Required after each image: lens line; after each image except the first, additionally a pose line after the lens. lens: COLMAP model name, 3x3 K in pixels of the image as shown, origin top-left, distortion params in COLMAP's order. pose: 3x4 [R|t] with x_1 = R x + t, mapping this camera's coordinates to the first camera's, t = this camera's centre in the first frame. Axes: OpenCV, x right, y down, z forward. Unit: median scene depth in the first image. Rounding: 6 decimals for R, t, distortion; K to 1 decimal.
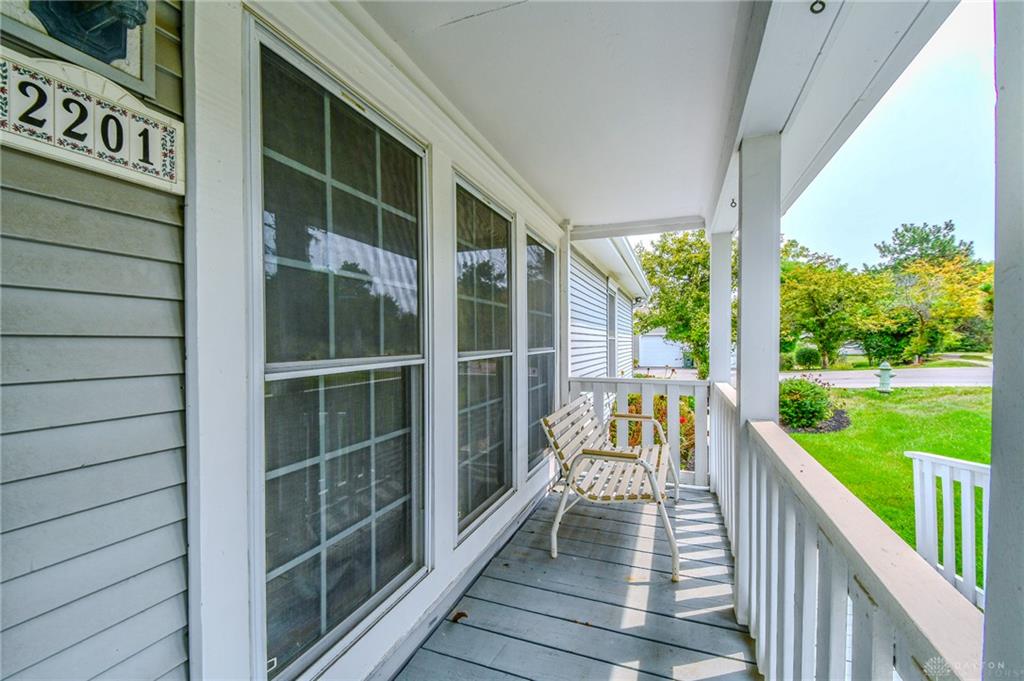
lens RADIAL K [[442.6, 0, 504.8], [0, 442.6, 346.7], [0, 0, 1]] dist [0.001341, -0.010163]
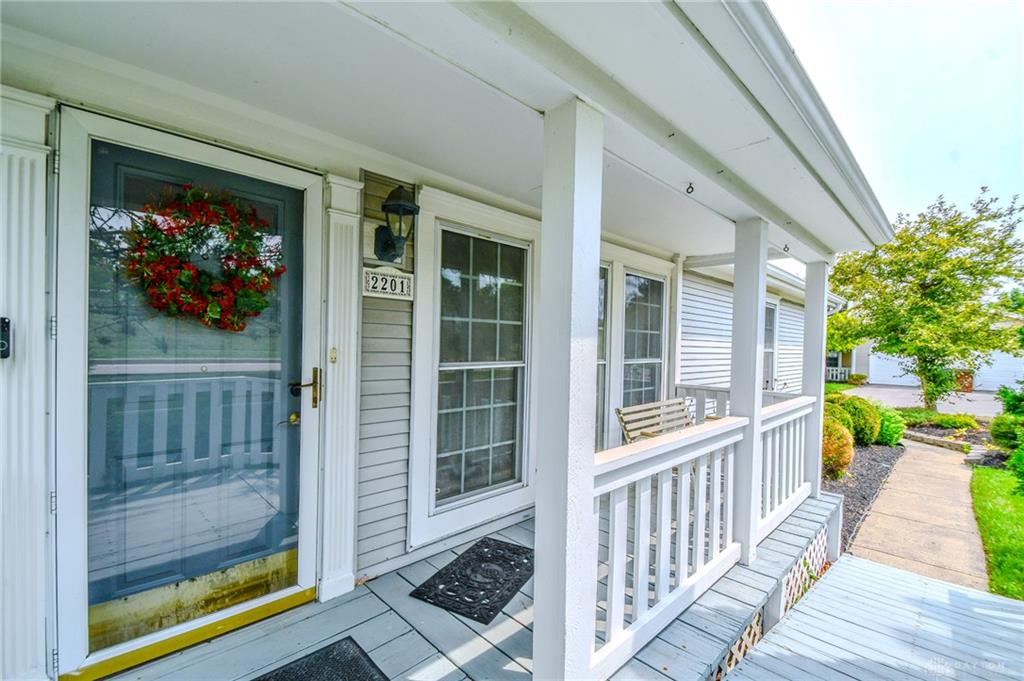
lens RADIAL K [[442.6, 0, 504.8], [0, 442.6, 346.7], [0, 0, 1]] dist [0.001341, -0.010163]
pose [[0.910597, 0.032873, -0.411987, 0.669967], [-0.034778, 0.999391, 0.002875, -0.059999], [0.411830, 0.011710, 0.911185, -0.908698]]
